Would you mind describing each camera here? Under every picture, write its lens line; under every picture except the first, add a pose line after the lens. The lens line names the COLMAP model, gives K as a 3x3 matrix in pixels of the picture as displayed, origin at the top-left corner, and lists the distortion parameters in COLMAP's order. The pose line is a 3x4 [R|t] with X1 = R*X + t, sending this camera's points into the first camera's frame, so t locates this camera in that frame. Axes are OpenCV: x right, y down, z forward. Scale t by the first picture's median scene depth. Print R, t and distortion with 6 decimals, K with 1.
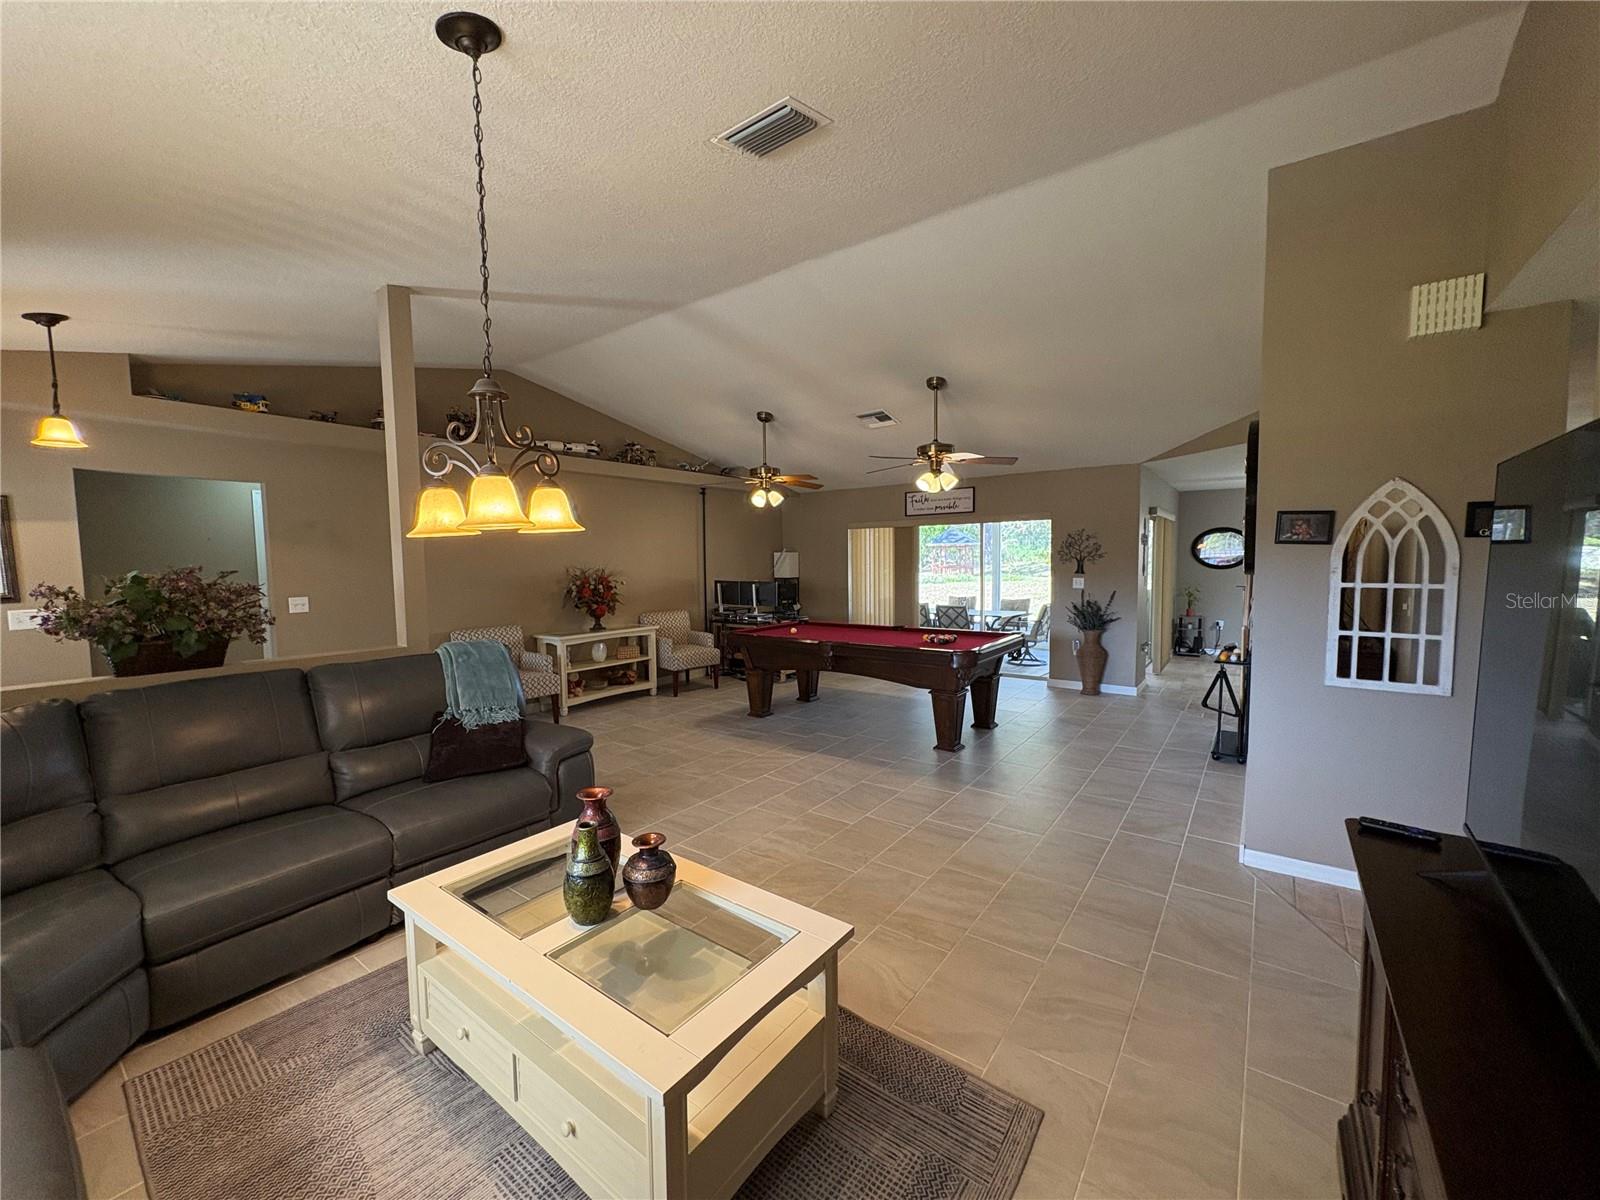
lens RADIAL K [[634.3, 0, 796.1], [0, 634.3, 601.5], [0, 0, 1]] dist [0.000255, 0.000037]
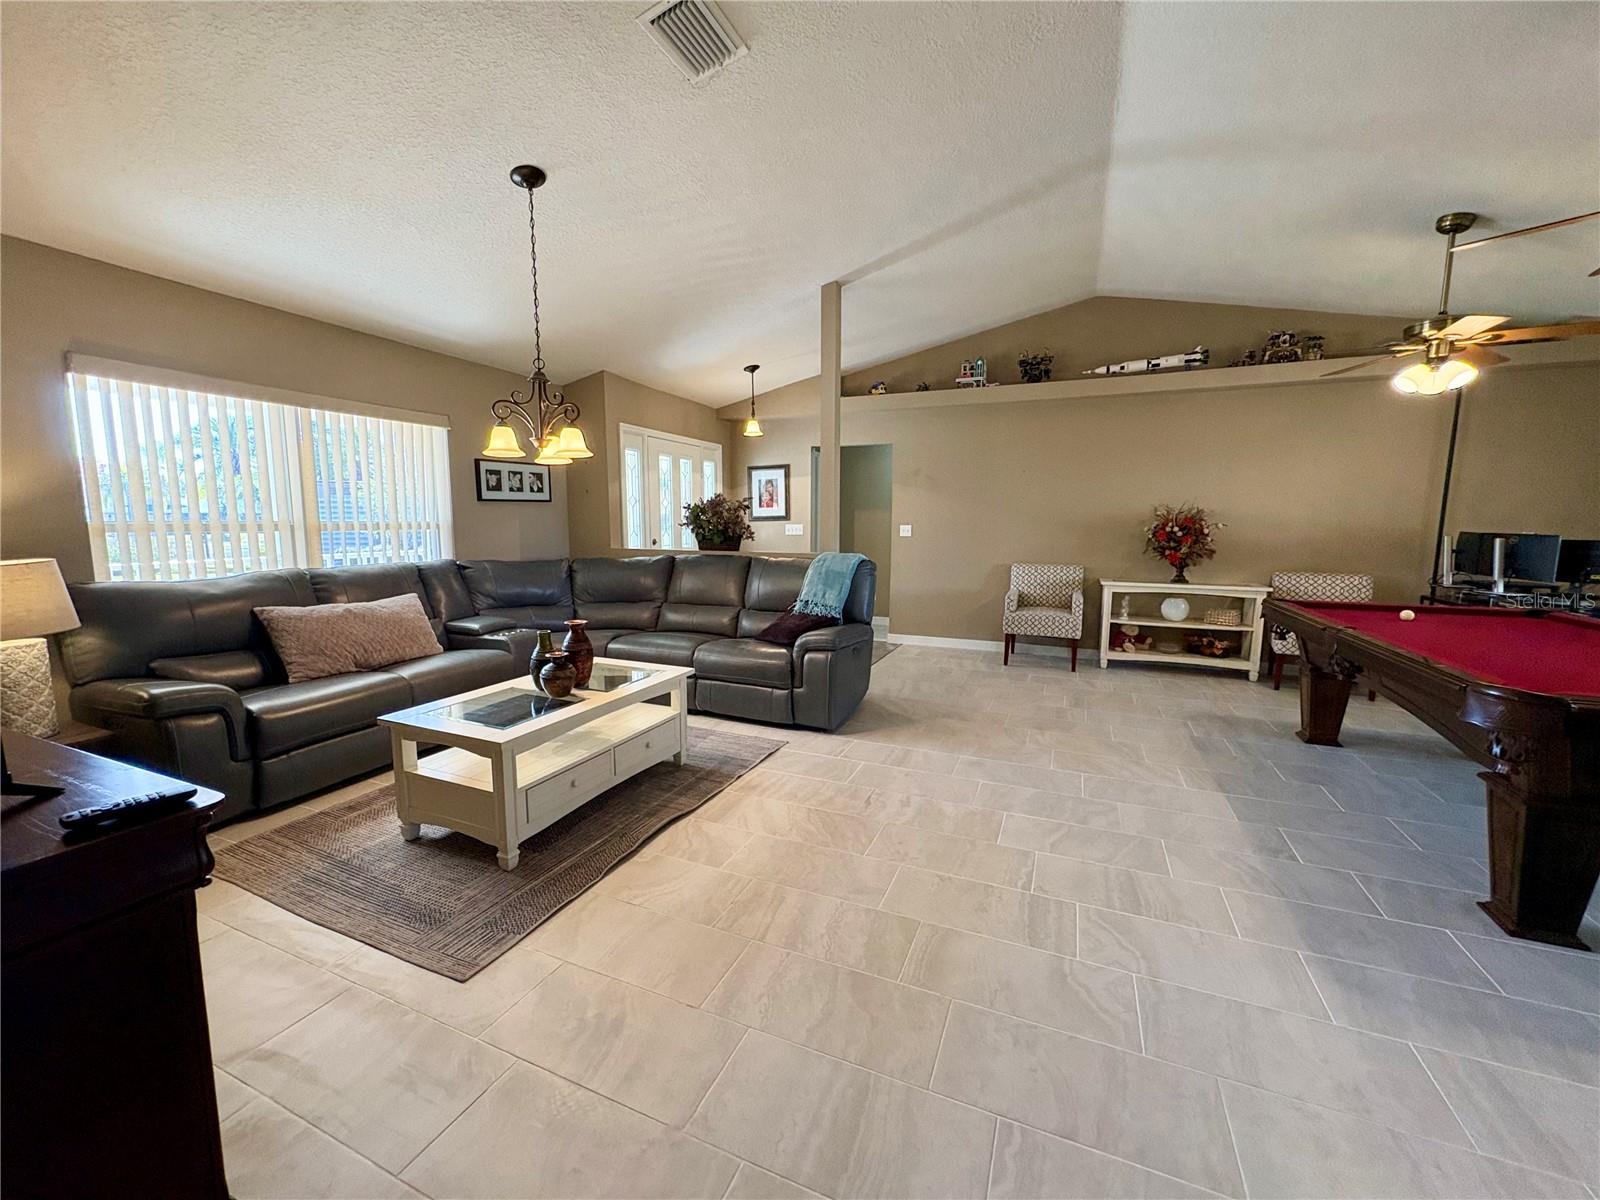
lens RADIAL K [[634.3, 0, 801.9], [0, 634.3, 600.1], [0, 0, 1]] dist [0.000255, 0.000037]
pose [[0.234547, 0.133687, -0.962868, 0.387900], [-0.072108, 0.990162, 0.119912, 0.004518], [0.969427, 0.041305, 0.241880, 0.338856]]
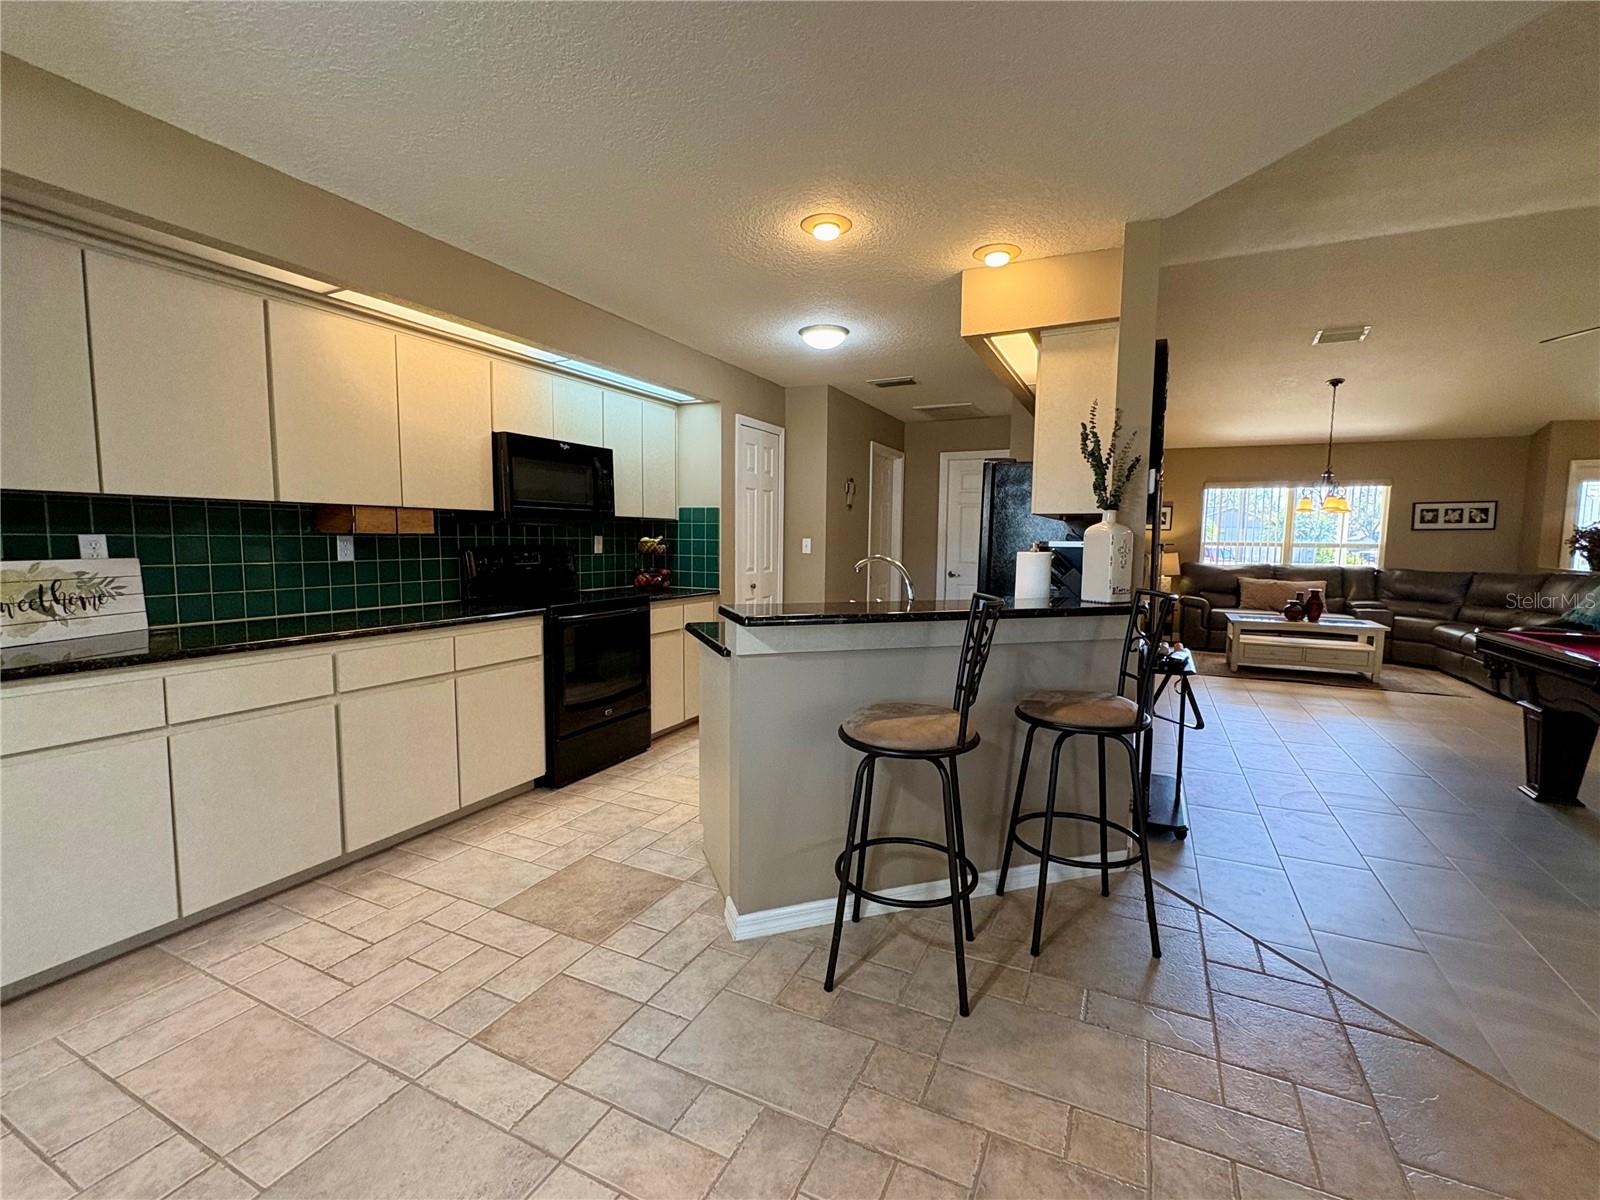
lens RADIAL K [[711.8, 0, 795.0], [0, 711.8, 602.6], [0, 0, 1]] dist [0.000789, -0.000372]
pose [[-0.982219, 0.015929, -0.187063, 0.883143], [-0.014610, 0.986887, 0.160747, -0.054707], [0.187171, 0.160622, -0.969107, 1.192781]]
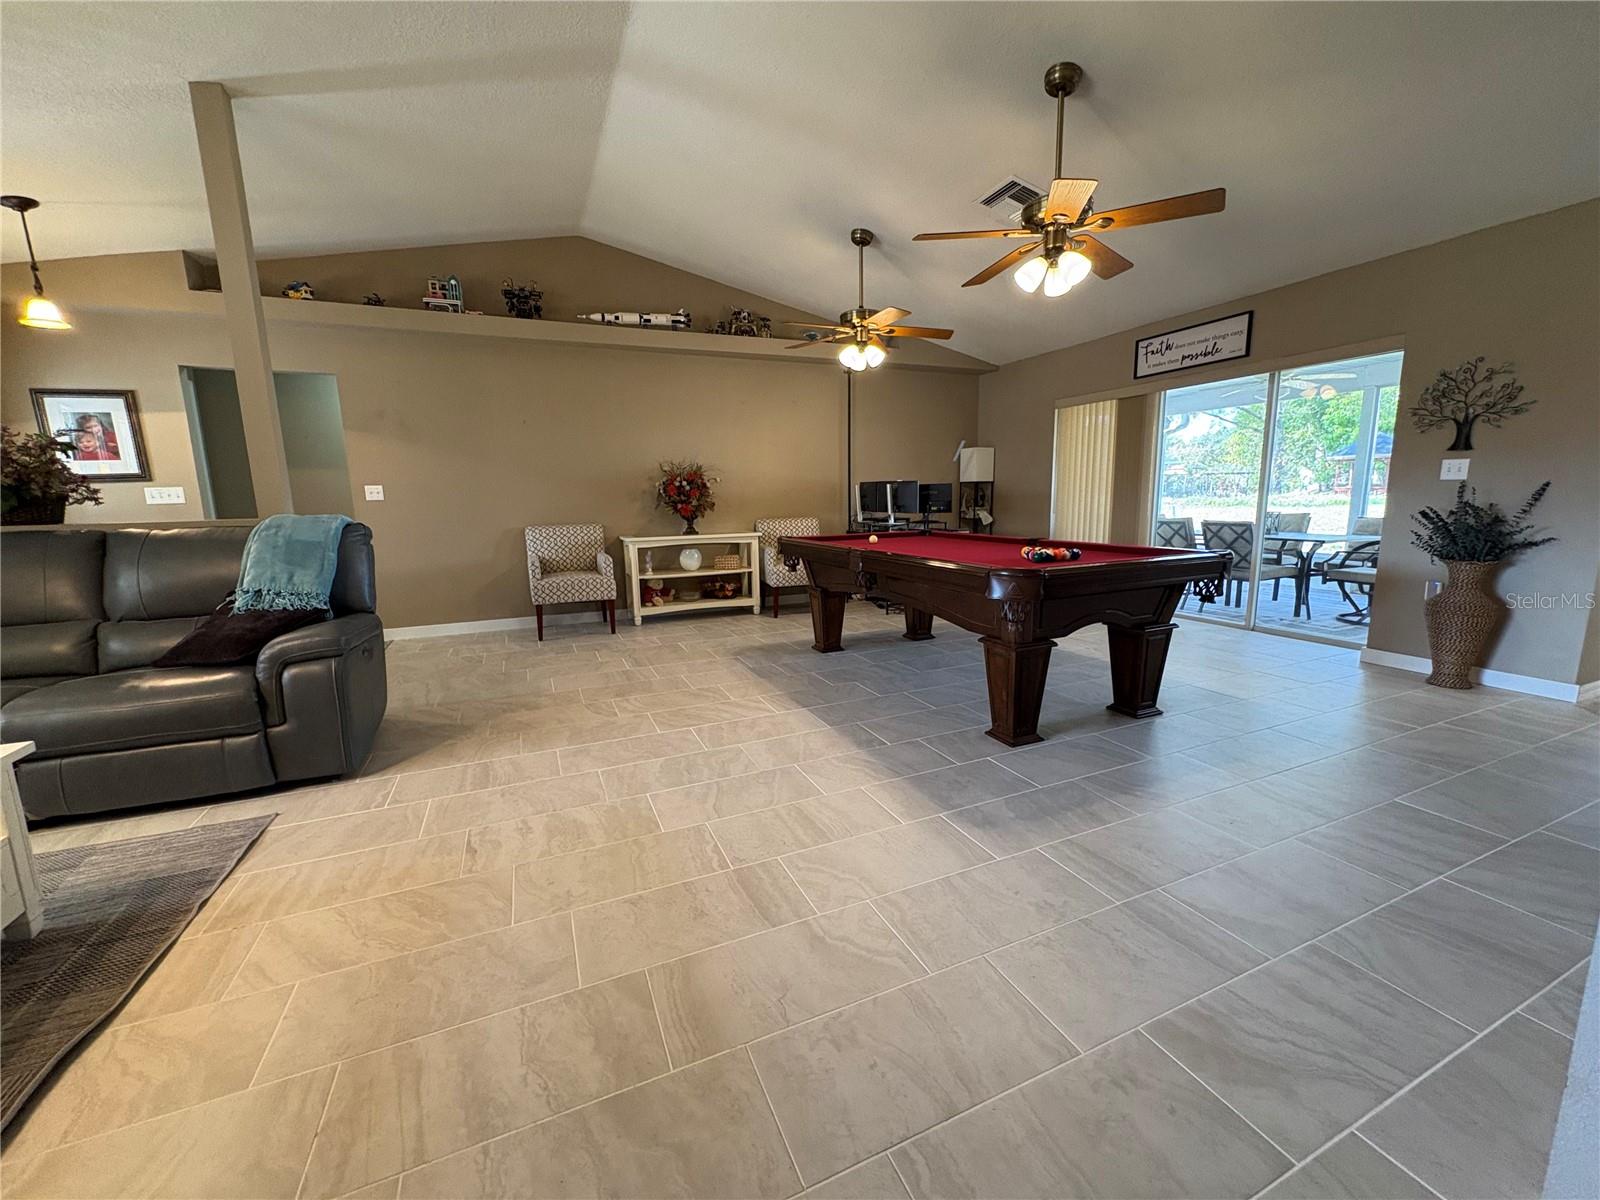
lens RADIAL K [[634.3, 0, 798.8], [0, 634.3, 600.4], [0, 0, 1]] dist [0.000255, 0.000037]
pose [[0.868722, 0.078069, -0.489108, 0.268870], [-0.025266, 0.993199, 0.113655, 0.033995], [0.494655, -0.086377, 0.864787, 0.316552]]
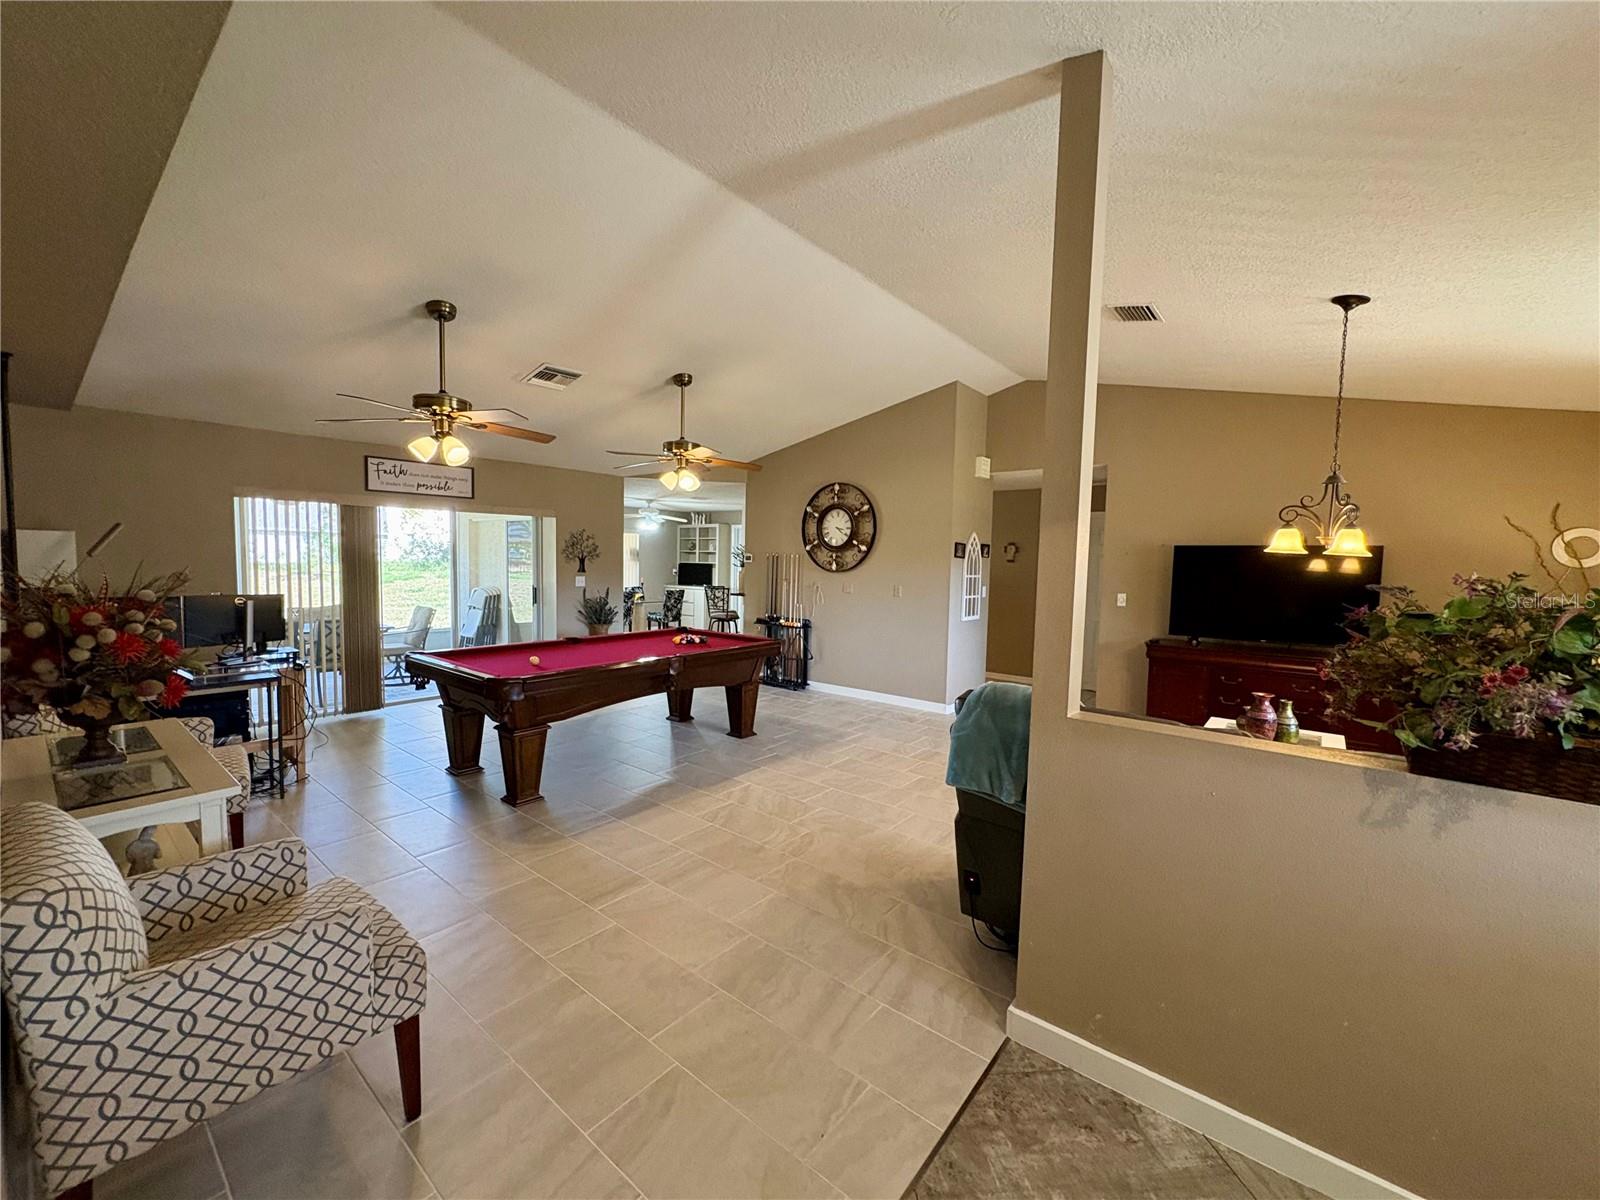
lens RADIAL K [[634.3, 0, 804.4], [0, 634.3, 606.7], [0, 0, 1]] dist [0.000255, 0.000037]
pose [[0.034986, -0.063253, 0.997384, -0.637704], [0.048521, 0.996926, 0.061522, -0.037206], [-0.998209, 0.046242, 0.037948, 0.656409]]
